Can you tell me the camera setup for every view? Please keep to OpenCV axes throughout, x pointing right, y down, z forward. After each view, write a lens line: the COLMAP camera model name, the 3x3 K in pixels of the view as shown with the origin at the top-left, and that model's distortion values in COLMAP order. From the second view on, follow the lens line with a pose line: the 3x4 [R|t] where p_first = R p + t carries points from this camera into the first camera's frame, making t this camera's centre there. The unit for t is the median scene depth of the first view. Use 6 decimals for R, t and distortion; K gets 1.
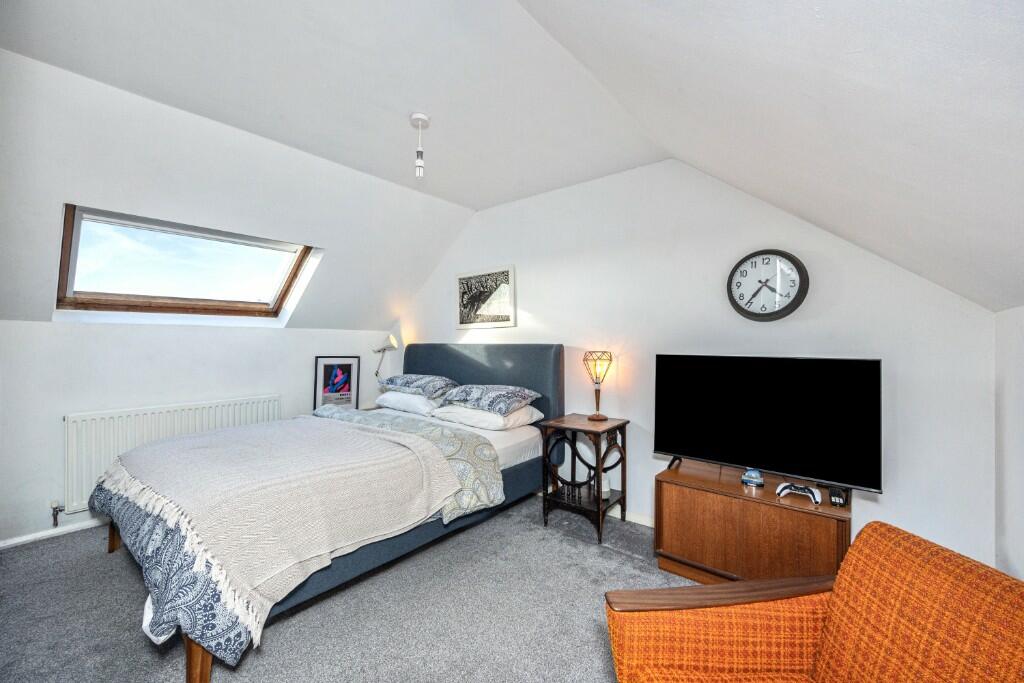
lens RADIAL K [[413.8, 0, 514.1], [0, 413.8, 341.3], [0, 0, 1]] dist [0.001303, -0.000386]
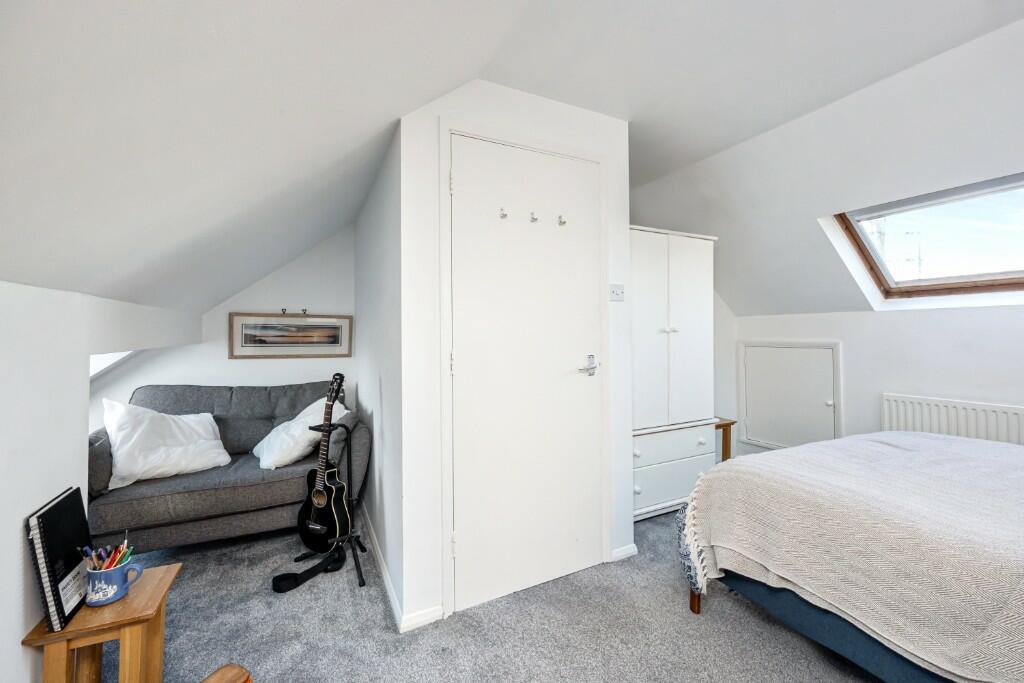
lens RADIAL K [[413.8, 0, 514.1], [0, 413.8, 341.3], [0, 0, 1]] dist [0.001303, -0.000386]
pose [[-0.394843, 0.025260, -0.918401, 0.396310], [0.012801, 0.999676, 0.021992, -0.002252], [0.918659, -0.003073, -0.395038, 0.599387]]
